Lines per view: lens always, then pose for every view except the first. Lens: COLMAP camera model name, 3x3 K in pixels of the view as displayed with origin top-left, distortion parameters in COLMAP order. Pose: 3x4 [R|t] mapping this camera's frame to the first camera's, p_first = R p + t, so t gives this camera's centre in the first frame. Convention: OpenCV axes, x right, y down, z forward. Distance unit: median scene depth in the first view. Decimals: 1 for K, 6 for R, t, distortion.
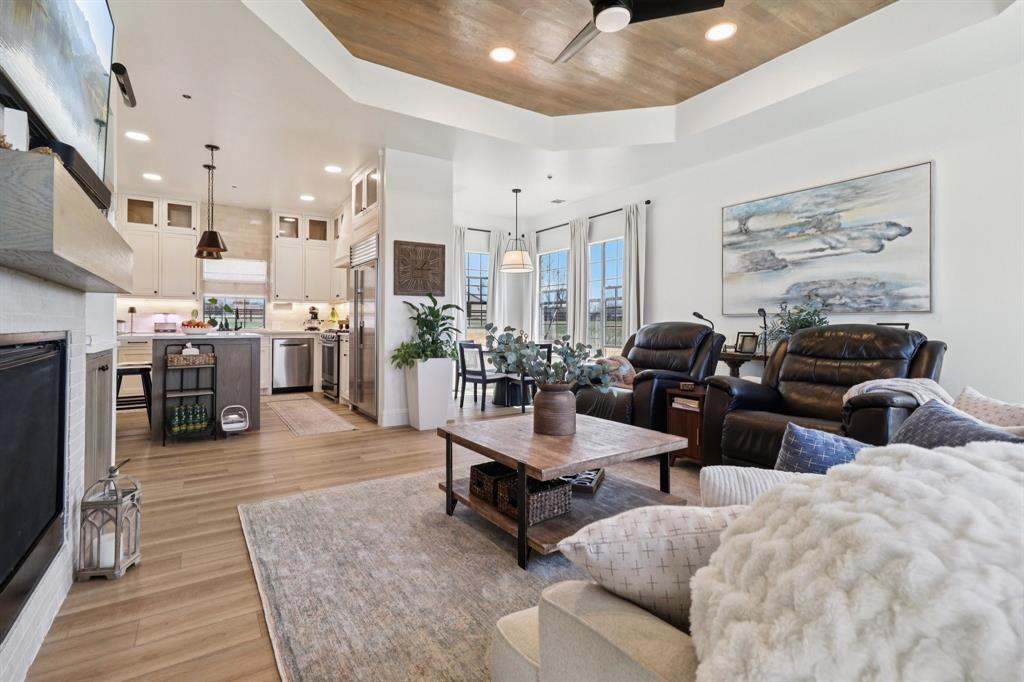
lens RADIAL K [[477.0, 0, 508.3], [0, 477.0, 321.1], [0, 0, 1]] dist [0.000613, 0.000022]
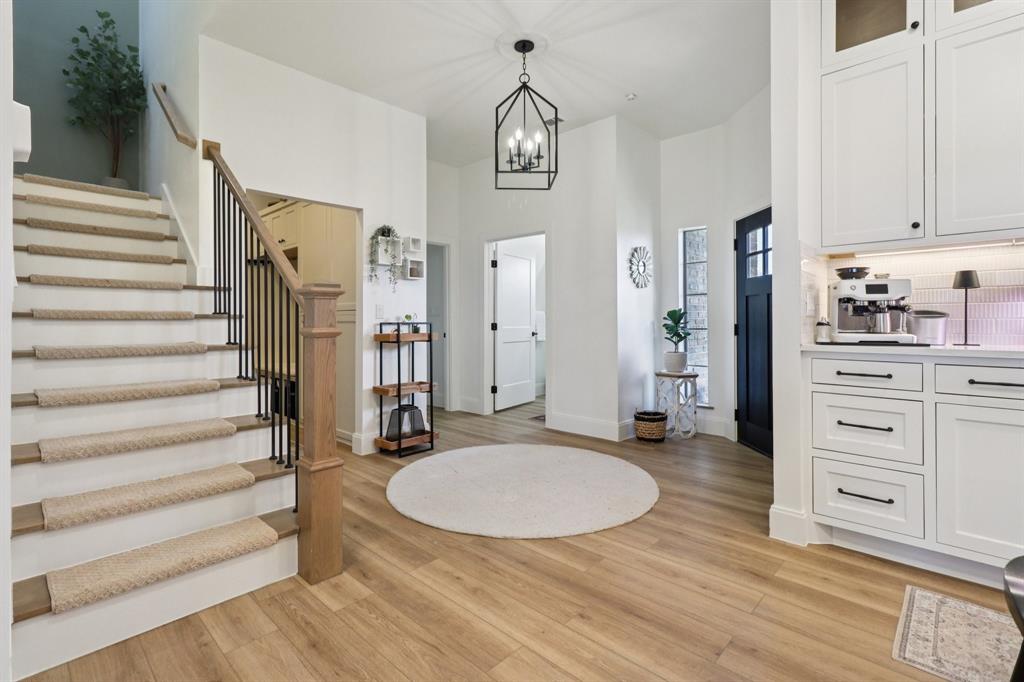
lens RADIAL K [[477.0, 0, 508.3], [0, 477.0, 321.1], [0, 0, 1]] dist [0.000613, 0.000022]
pose [[0.232879, -0.003591, -0.972499, -0.715352], [0.010827, 0.999941, -0.001100, 0.003973], [0.972446, -0.010273, 0.232904, 0.808167]]
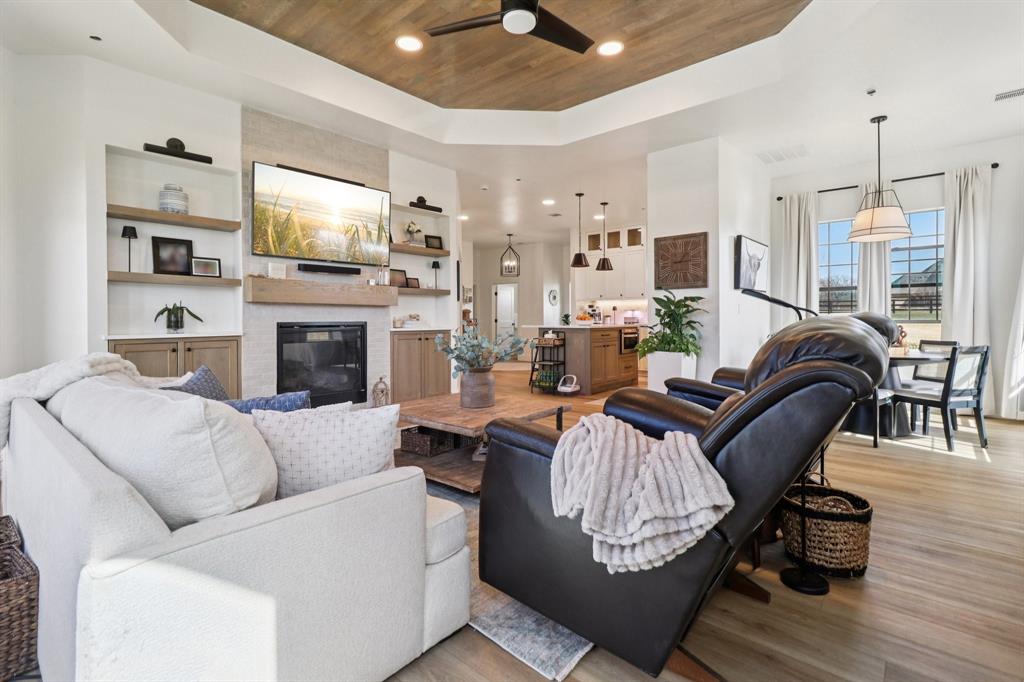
lens RADIAL K [[477.0, 0, 508.3], [0, 477.0, 321.1], [0, 0, 1]] dist [0.000613, 0.000022]
pose [[0.272789, 0.001781, -0.962072, 0.692400], [0.011663, 0.999919, 0.005158, 0.005136], [0.962003, -0.012628, 0.272746, 0.396085]]
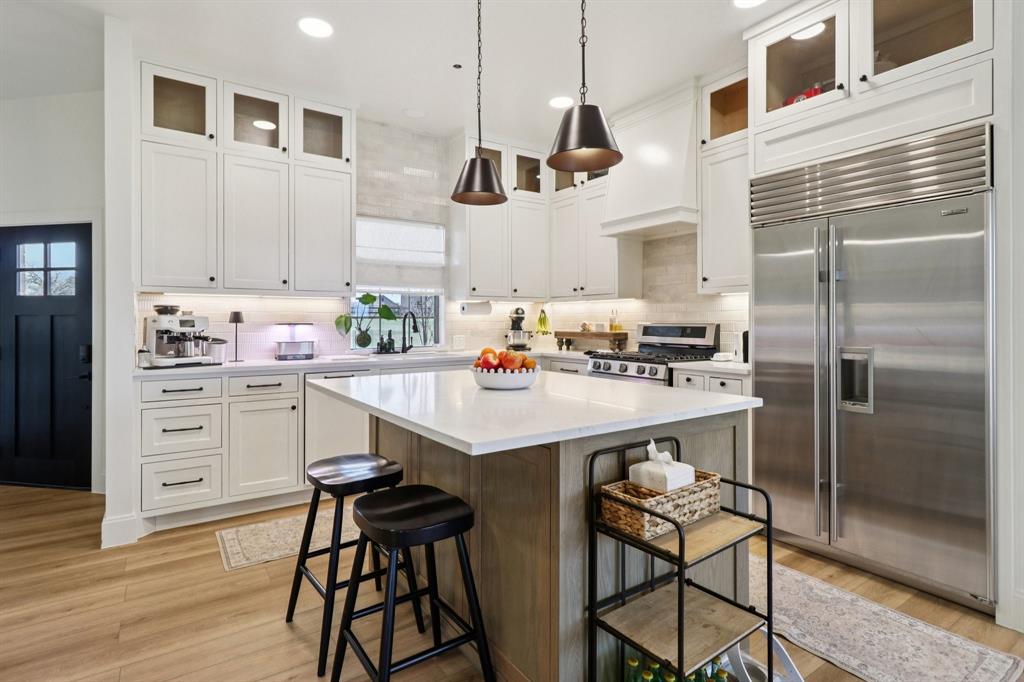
lens RADIAL K [[518.7, 0, 501.4], [0, 518.7, 318.5], [0, 0, 1]] dist [0.014681, -0.000212]
pose [[0.999980, -0.002627, 0.005780, -0.683716], [0.002611, 0.999993, 0.002794, -0.030690], [-0.005787, -0.002779, 0.999979, 0.596700]]
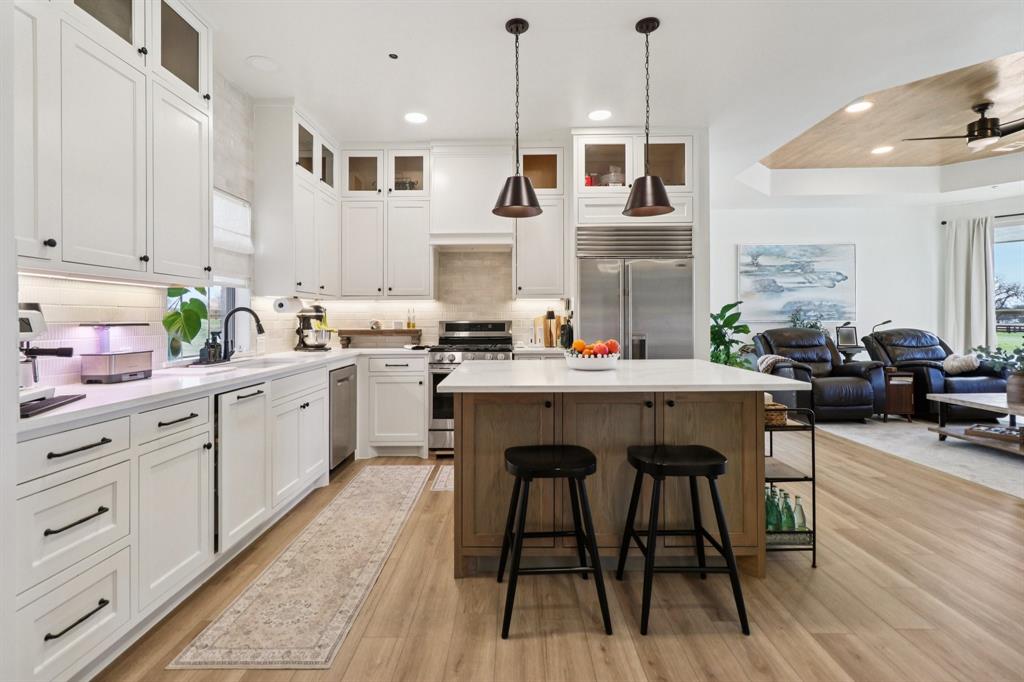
lens RADIAL K [[477.0, 0, 508.3], [0, 477.0, 321.1], [0, 0, 1]] dist [0.000613, 0.000022]
pose [[0.557791, -0.008330, 0.829939, -1.158264], [0.000553, 0.999953, 0.009665, -0.028770], [-0.829981, -0.004932, 0.557770, 0.820540]]
